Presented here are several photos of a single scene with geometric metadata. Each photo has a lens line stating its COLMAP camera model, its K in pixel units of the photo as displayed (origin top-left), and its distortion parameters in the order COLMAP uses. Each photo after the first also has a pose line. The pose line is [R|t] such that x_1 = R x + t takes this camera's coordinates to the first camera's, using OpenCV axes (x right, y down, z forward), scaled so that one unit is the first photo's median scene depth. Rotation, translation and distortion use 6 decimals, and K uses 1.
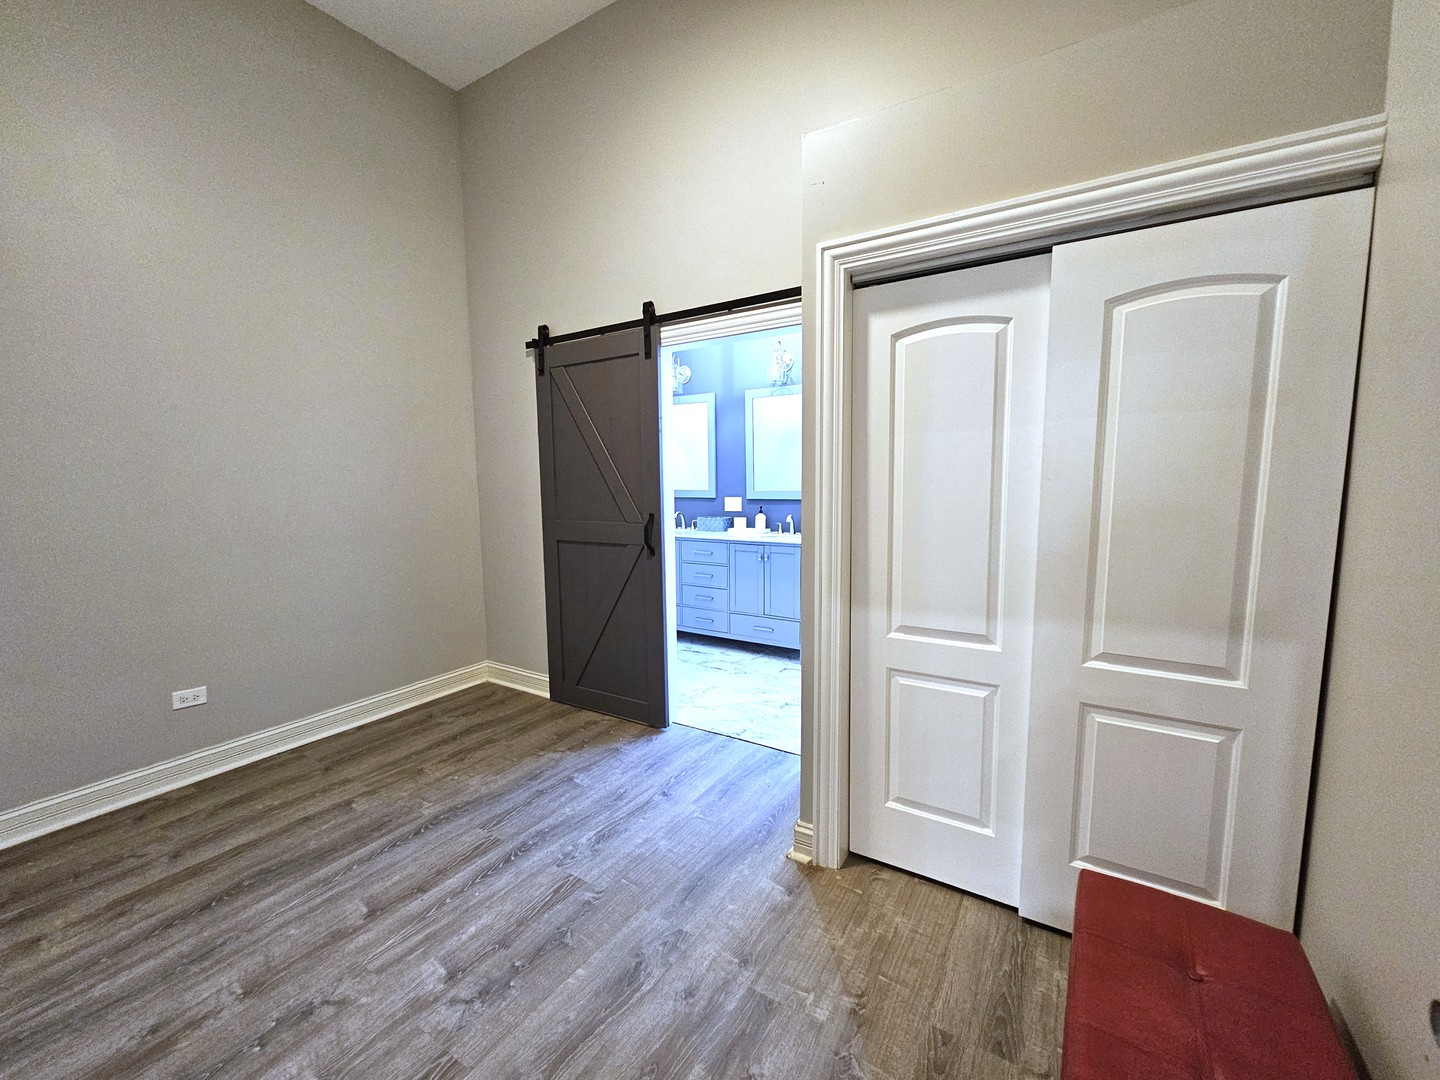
lens RADIAL K [[590.0, 0, 720.0], [0, 590.0, 540.0], [0, 0, 1]] dist [0.000158, -0.000014]
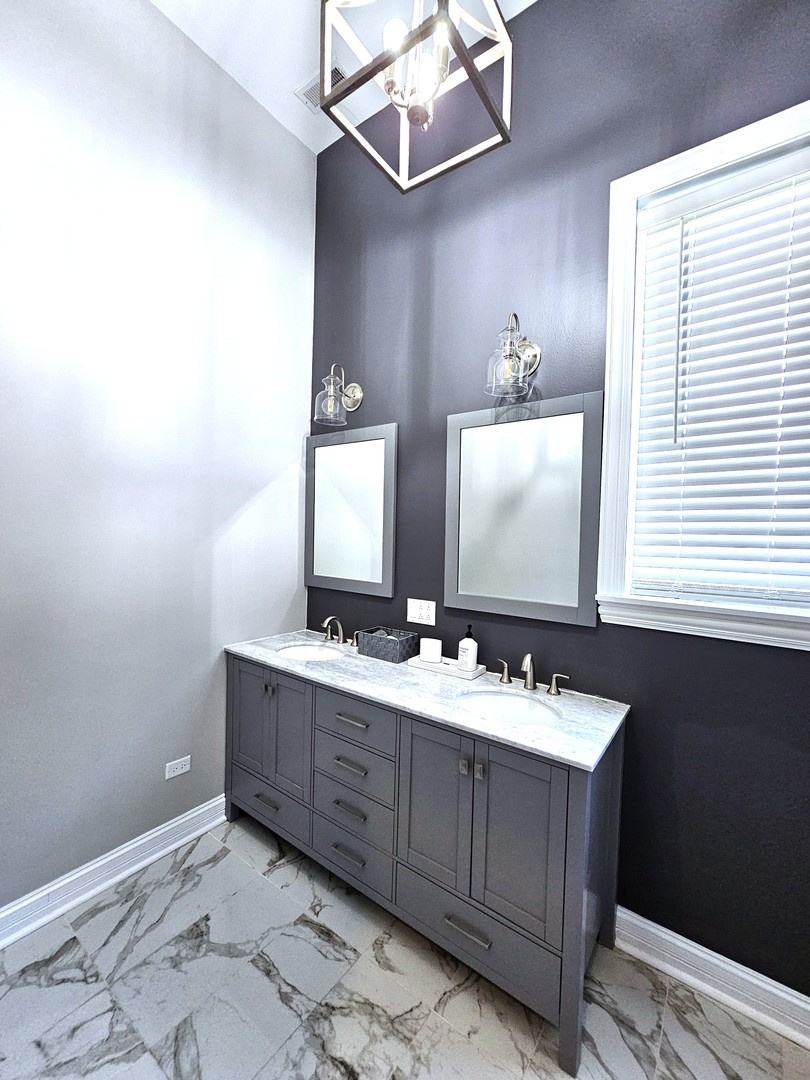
lens RADIAL K [[442.5, 0, 405.0], [0, 442.5, 540.0], [0, 0, 1]] dist [0.000158, -0.000014]
pose [[0.997063, 0.037627, -0.066703, 0.033983], [-0.043421, 0.995204, -0.087656, -0.093760], [0.063085, 0.090295, 0.993915, 0.575253]]
